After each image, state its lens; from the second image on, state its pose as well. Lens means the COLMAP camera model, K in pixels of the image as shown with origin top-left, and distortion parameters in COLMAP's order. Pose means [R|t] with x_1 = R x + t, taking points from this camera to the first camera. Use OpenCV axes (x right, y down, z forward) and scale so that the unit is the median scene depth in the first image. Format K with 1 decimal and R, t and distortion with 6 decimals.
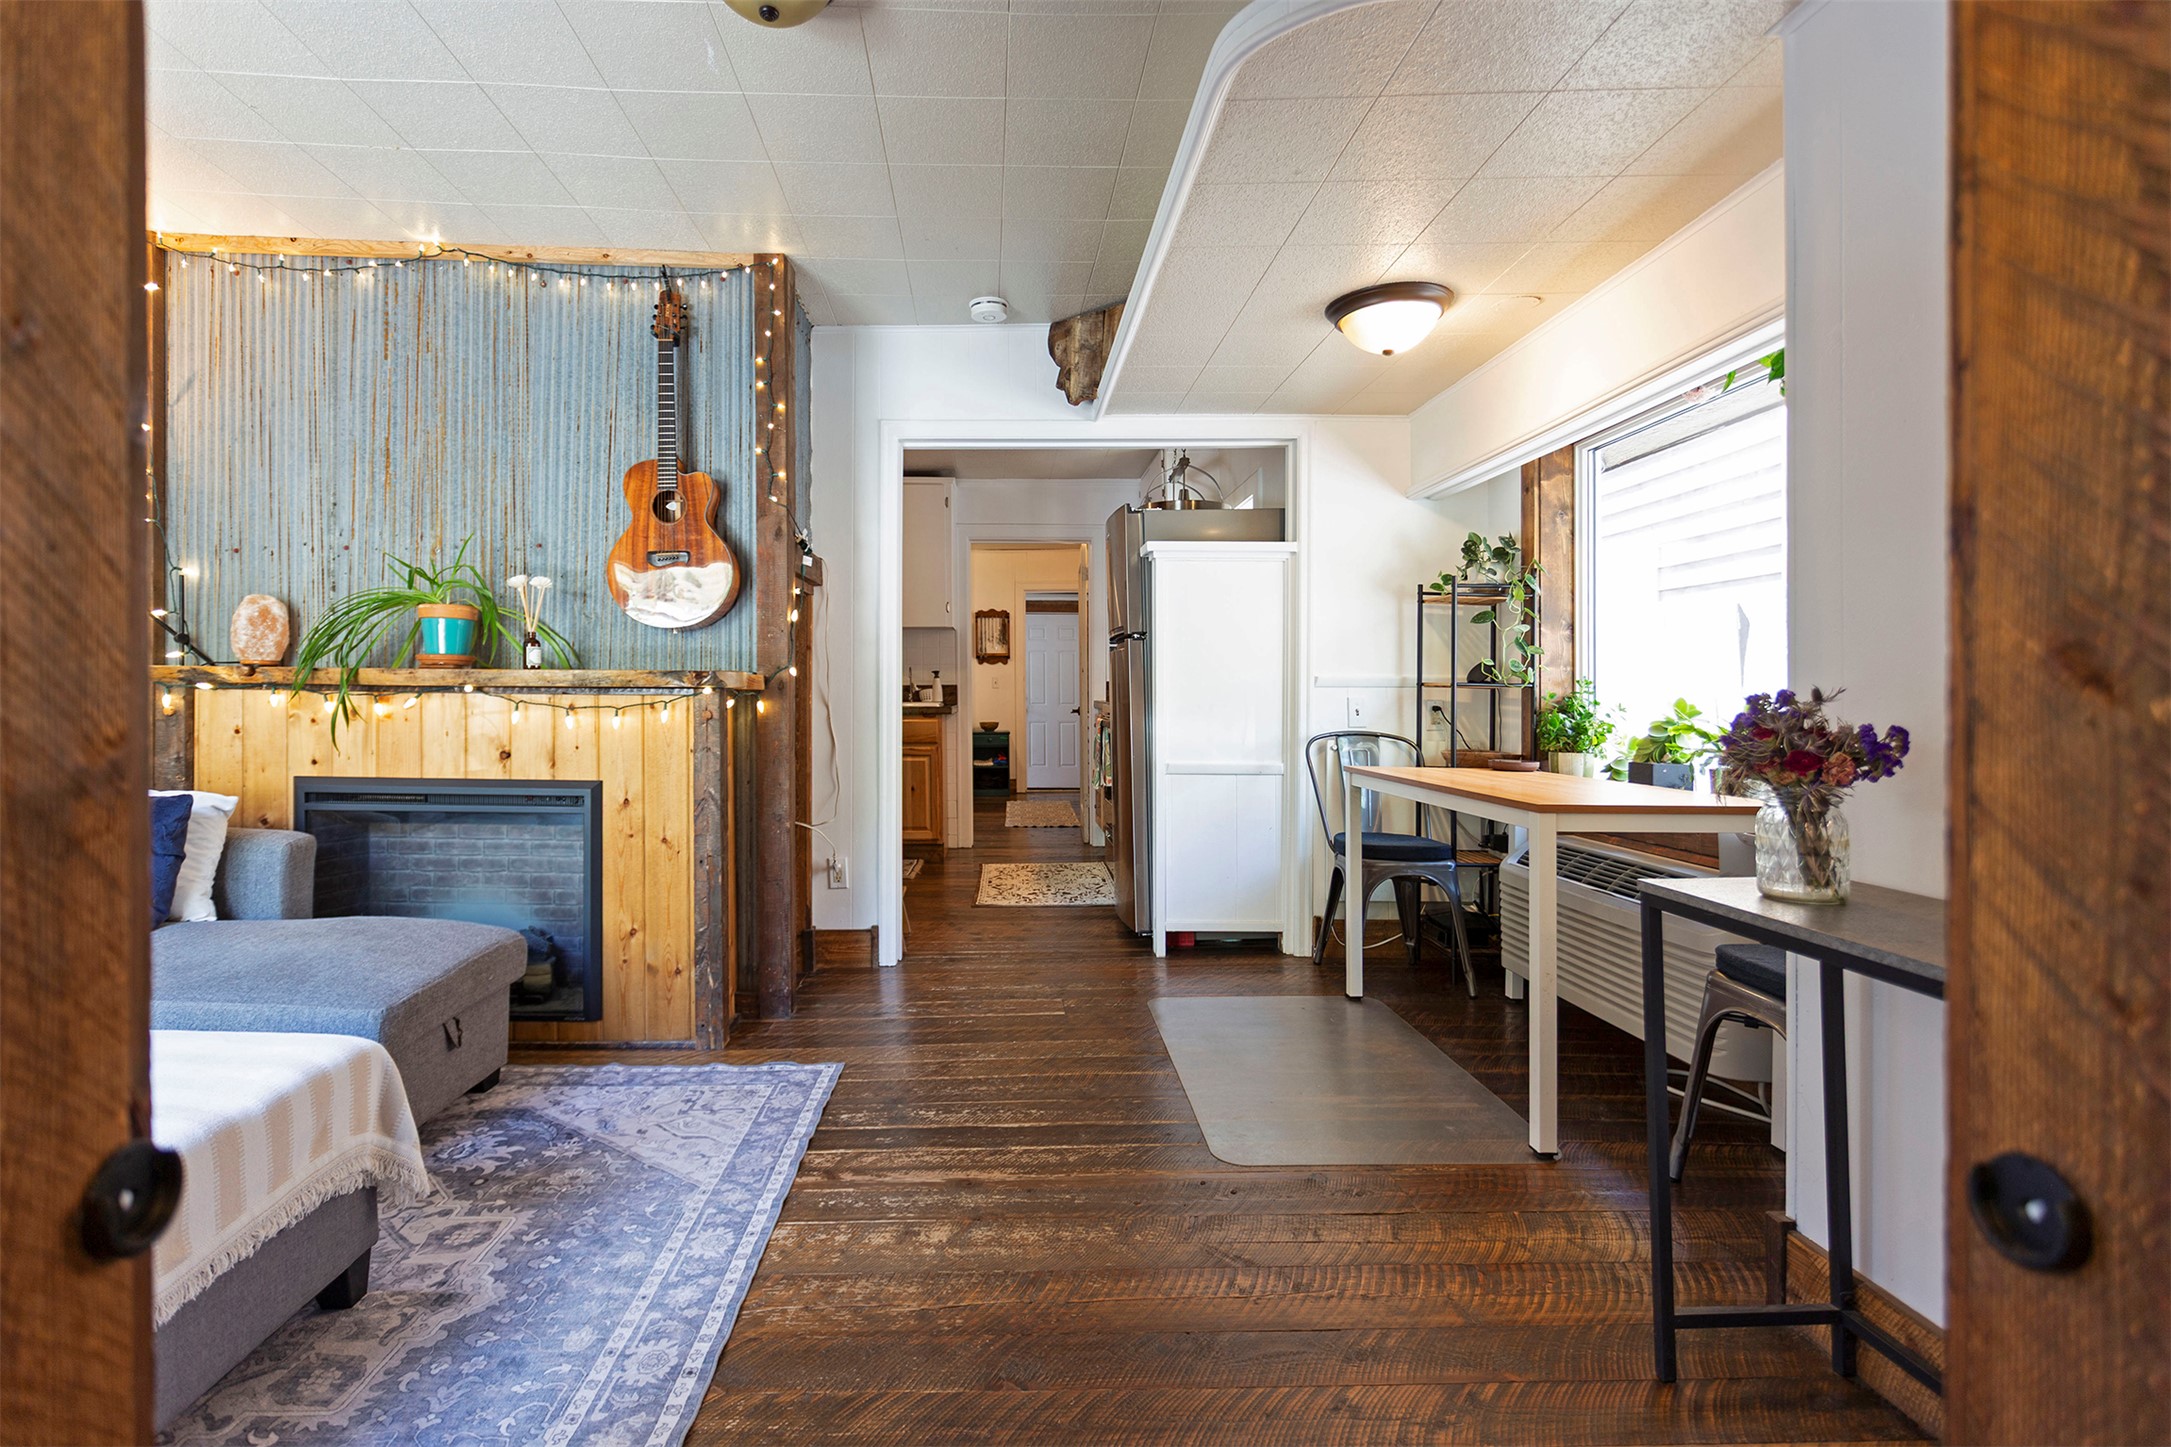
lens RADIAL K [[1108.9, 0, 986.8], [0, 1108.9, 665.1], [0, 0, 1]] dist [-0.001394, -0.000707]
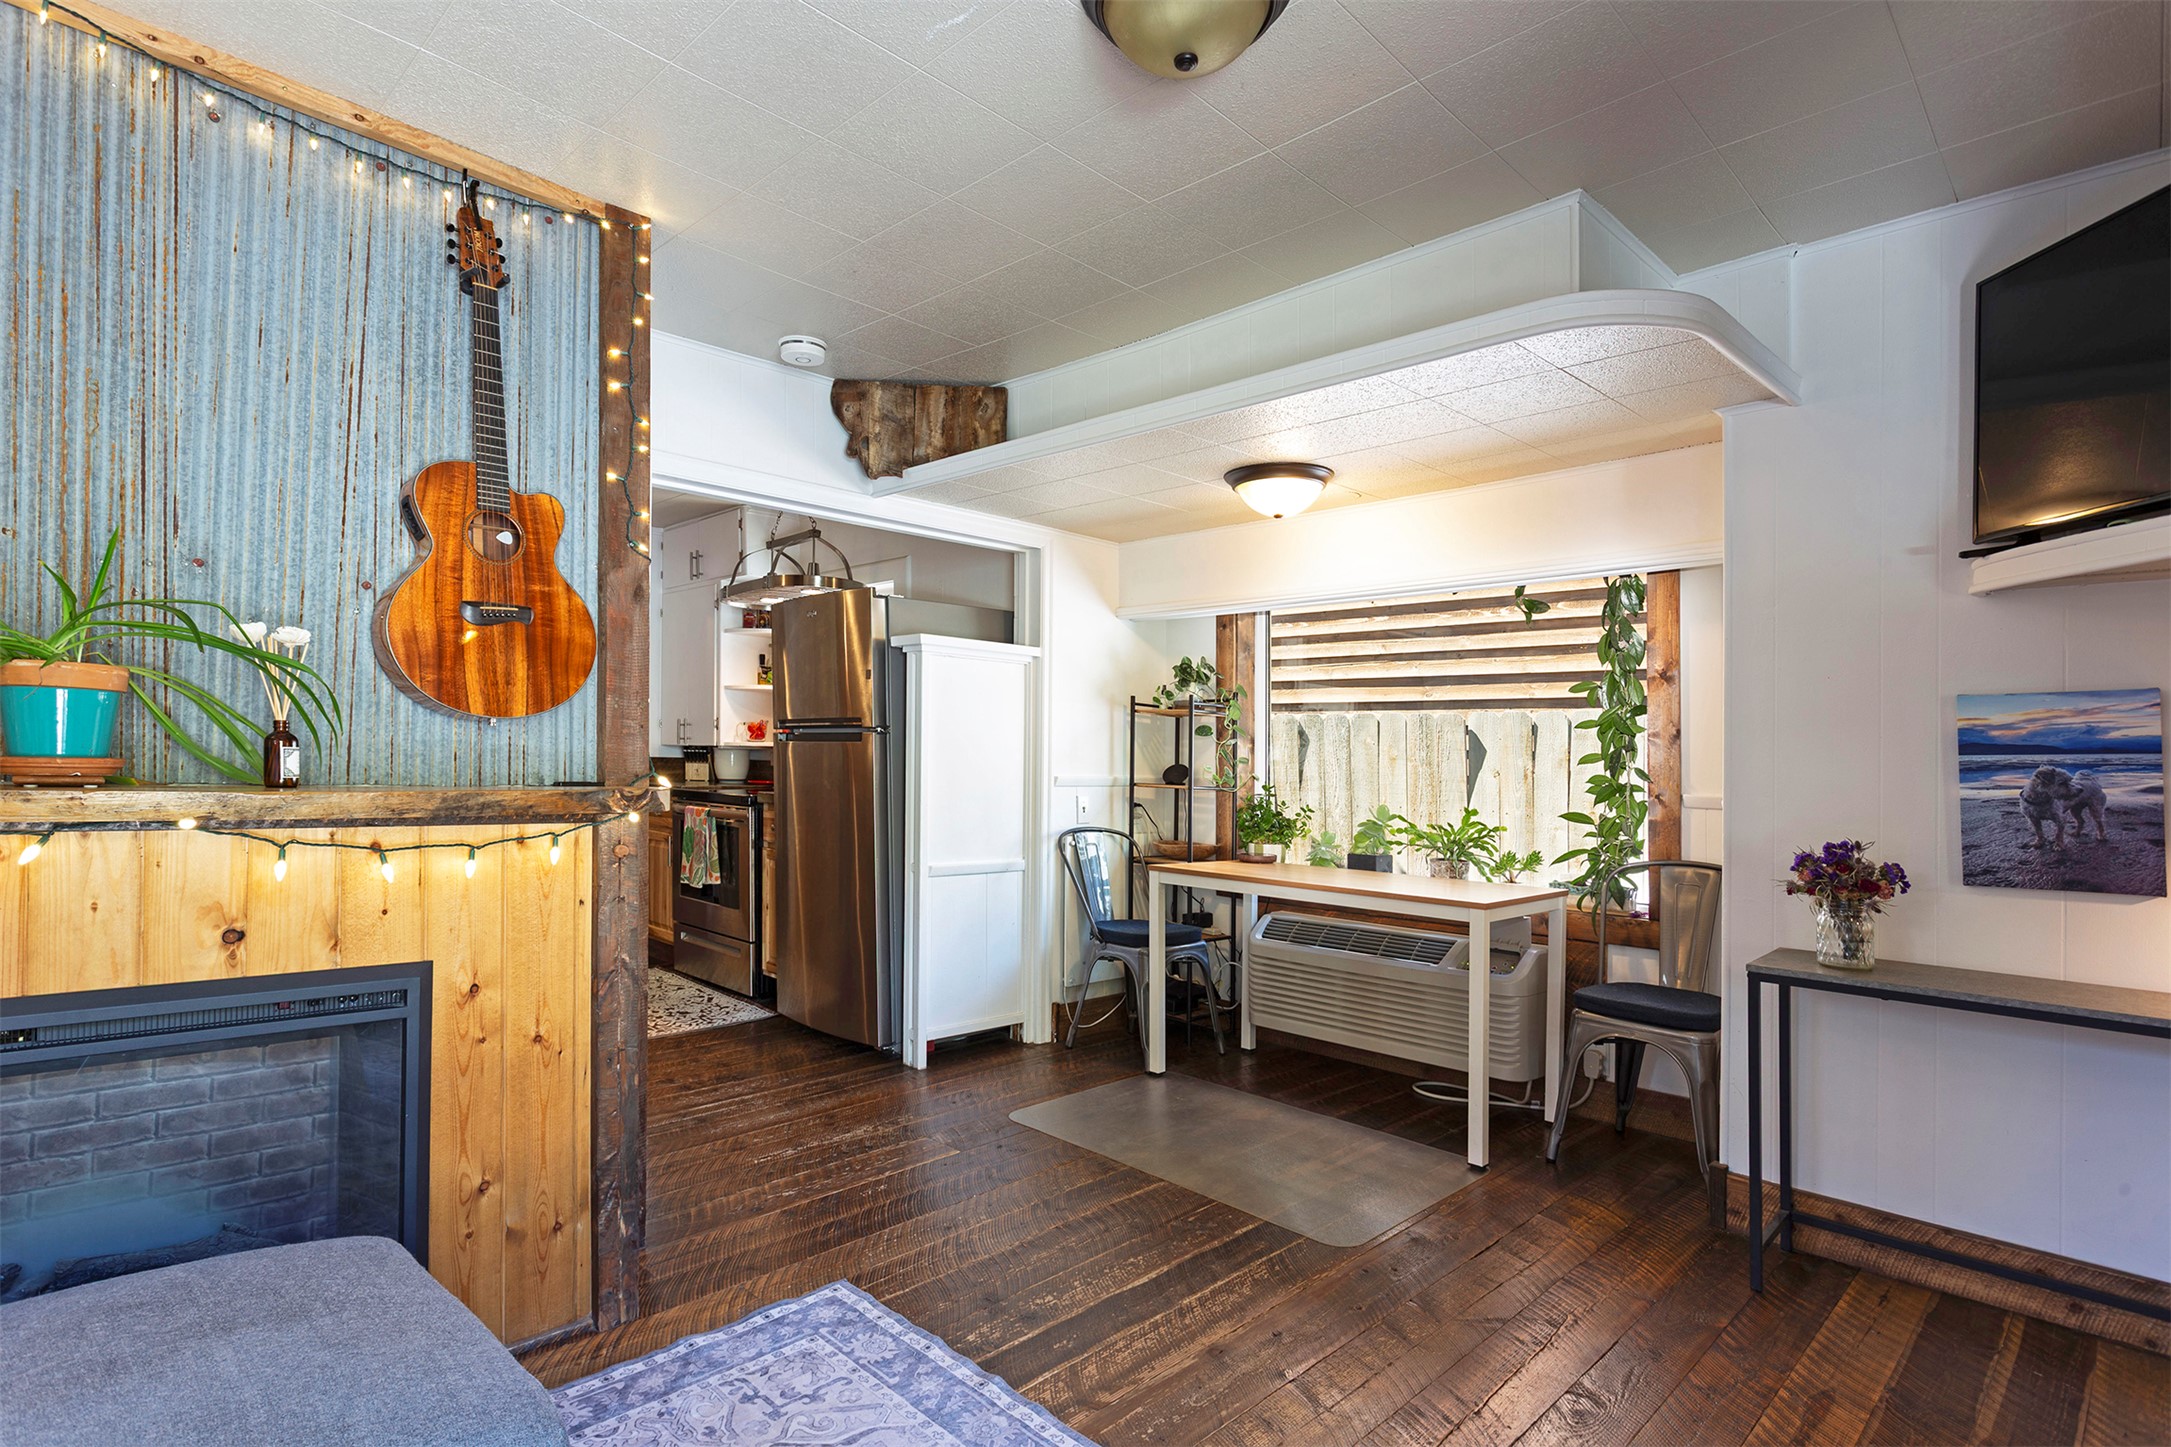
lens RADIAL K [[1101.2, 0, 1081.2], [0, 1101.2, 720.6], [0, 0, 1]] dist [-0.011006, 0.003373]
pose [[0.701497, 0.033651, 0.711878, -0.495553], [-0.034907, 0.999308, -0.012839, -0.034976], [-0.711817, -0.015843, 0.702186, 0.273863]]
